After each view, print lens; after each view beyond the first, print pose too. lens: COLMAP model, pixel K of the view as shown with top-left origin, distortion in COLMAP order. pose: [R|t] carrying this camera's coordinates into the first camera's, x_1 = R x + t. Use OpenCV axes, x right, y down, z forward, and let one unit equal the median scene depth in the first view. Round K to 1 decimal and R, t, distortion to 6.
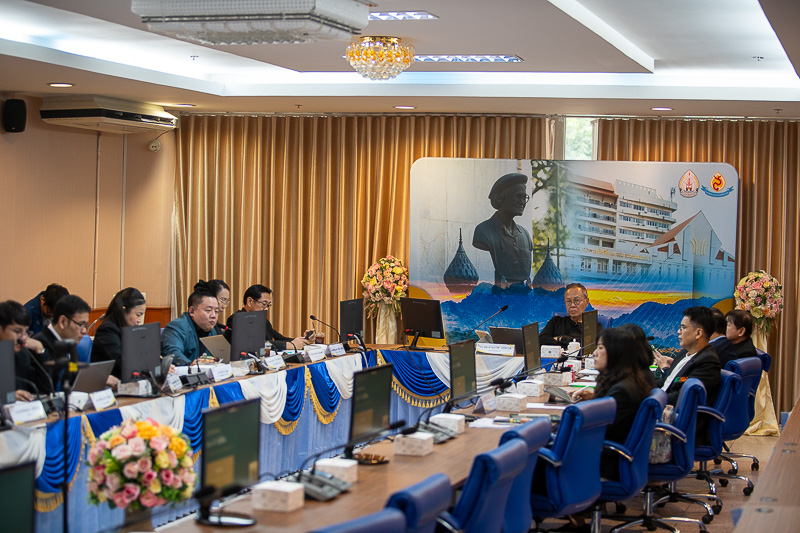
lens RADIAL K [[1628.8, 0, 400.0], [0, 1628.8, 266.5], [0, 0, 1]] dist [-0.317754, -0.180153]
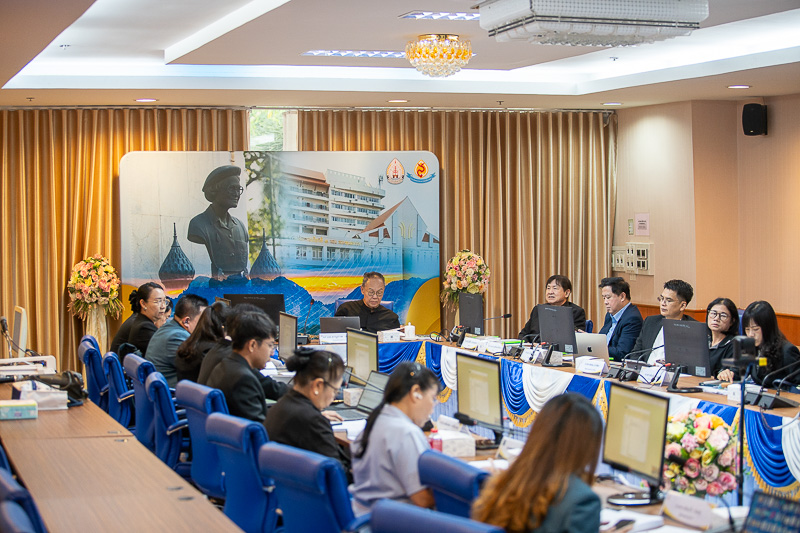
lens RADIAL K [[1628.8, 0, 400.0], [0, 1628.8, 266.5], [0, 0, 1]] dist [-0.317754, -0.180153]
pose [[0.816660, -0.053727, 0.574613, -0.423868], [0.047736, 0.998534, 0.025521, -0.015753], [-0.575141, 0.006587, 0.818028, 0.122577]]
